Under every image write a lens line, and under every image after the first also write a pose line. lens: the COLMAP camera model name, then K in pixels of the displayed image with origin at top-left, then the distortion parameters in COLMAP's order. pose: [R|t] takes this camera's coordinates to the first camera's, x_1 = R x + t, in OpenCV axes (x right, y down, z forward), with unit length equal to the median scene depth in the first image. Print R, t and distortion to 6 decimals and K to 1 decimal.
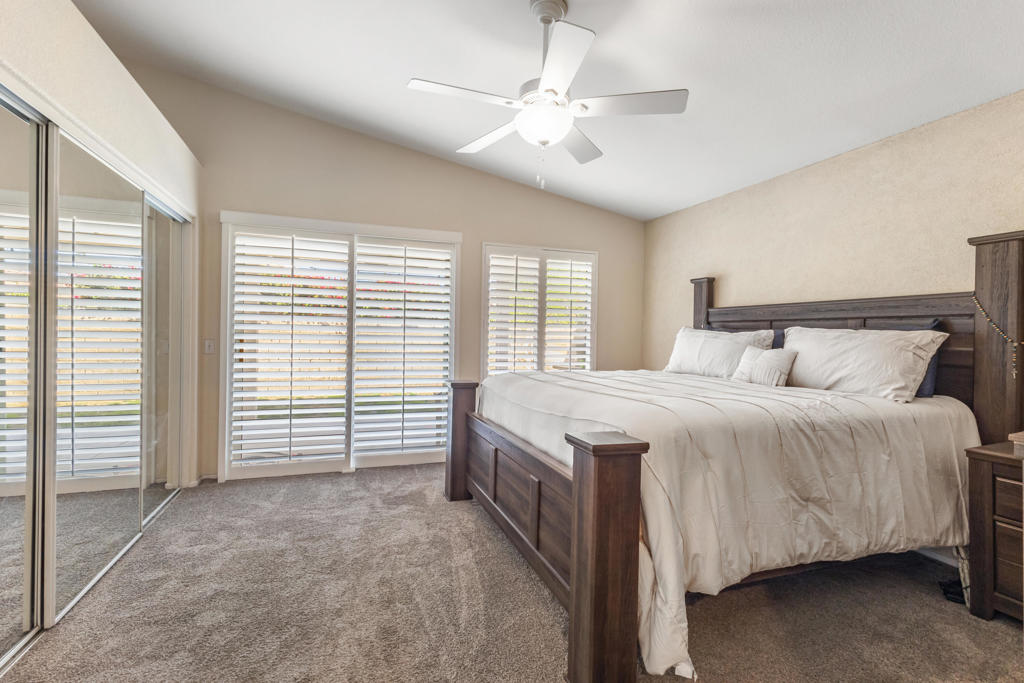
lens RADIAL K [[473.9, 0, 502.2], [0, 473.9, 339.9], [0, 0, 1]] dist [0.002833, -0.000493]
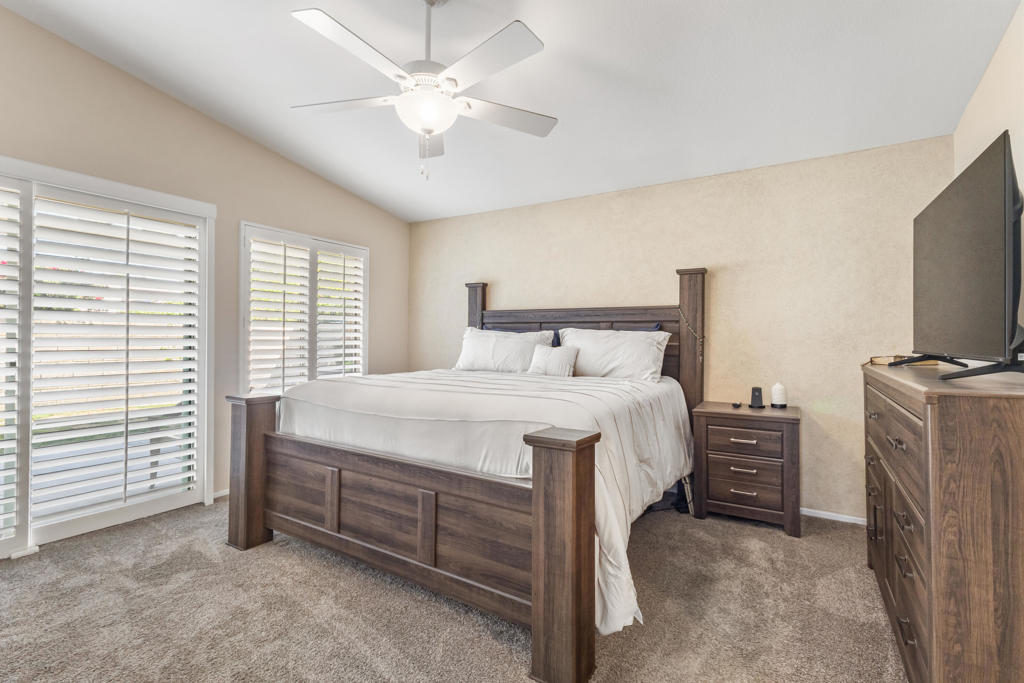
lens RADIAL K [[473.9, 0, 510.4], [0, 473.9, 340.6], [0, 0, 1]] dist [0.002833, -0.000493]
pose [[0.778543, -0.014708, 0.627419, -0.277880], [0.011769, 0.999892, 0.008835, -0.007410], [-0.627481, 0.000506, 0.778632, 0.126914]]
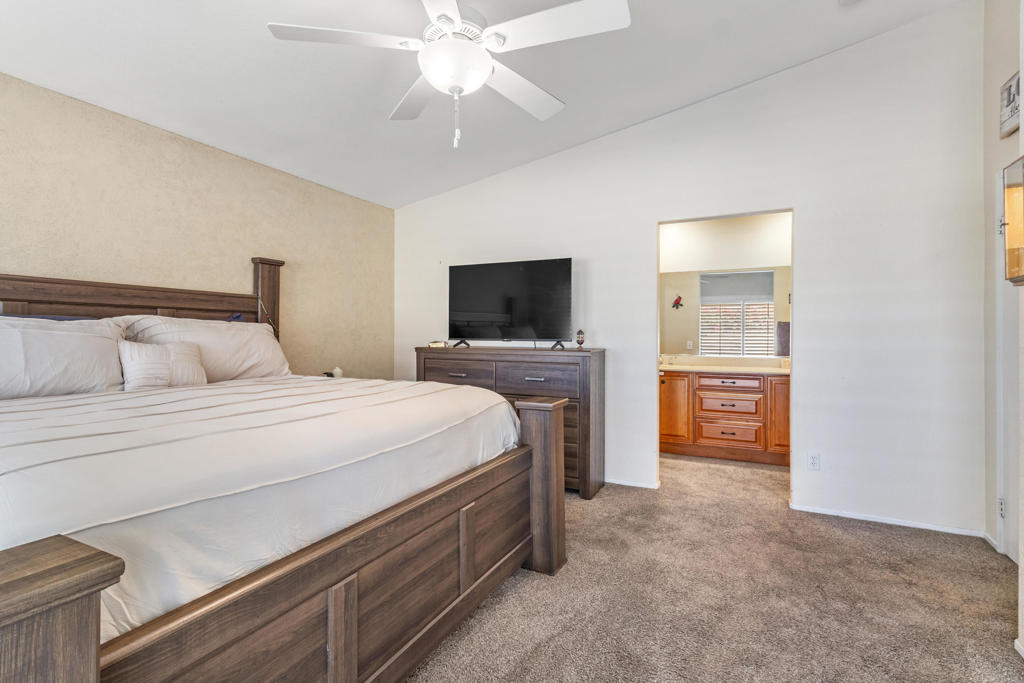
lens RADIAL K [[473.9, 0, 504.4], [0, 473.9, 335.3], [0, 0, 1]] dist [0.002833, -0.000493]
pose [[-0.684998, -0.031061, 0.727883, -0.415717], [-0.016931, 0.999500, 0.026718, -0.025259], [-0.728348, 0.005978, -0.685181, 1.094765]]
